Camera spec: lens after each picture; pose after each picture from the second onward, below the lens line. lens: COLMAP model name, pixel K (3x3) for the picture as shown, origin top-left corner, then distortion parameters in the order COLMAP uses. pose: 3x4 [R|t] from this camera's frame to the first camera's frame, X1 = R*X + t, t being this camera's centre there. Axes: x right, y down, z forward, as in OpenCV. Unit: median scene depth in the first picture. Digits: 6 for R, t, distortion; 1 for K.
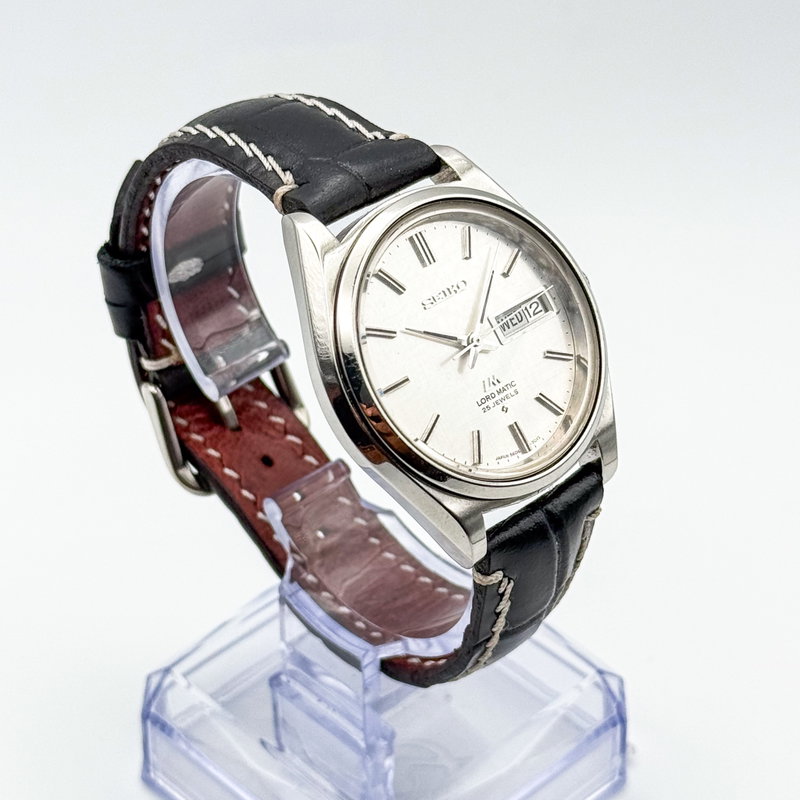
lens RADIAL K [[2697.7, 0, 430.5], [0, 2697.7, 399.4], [0, 0, 1]] dist [0.730496, 0.437216]
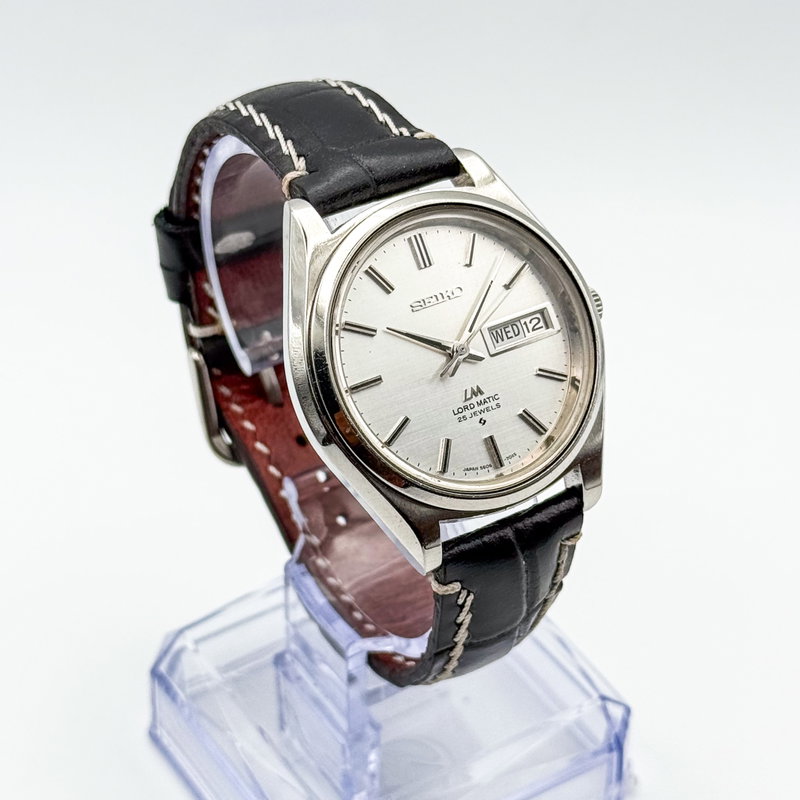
lens RADIAL K [[2697.7, 0, 430.5], [0, 2697.7, 399.4], [0, 0, 1]] dist [0.730496, 0.437216]
pose [[0.979179, 0.128613, -0.157057, 0.158528], [-0.126578, 0.991691, 0.022938, -0.023930], [0.158702, -0.002580, 0.987323, 0.018263]]
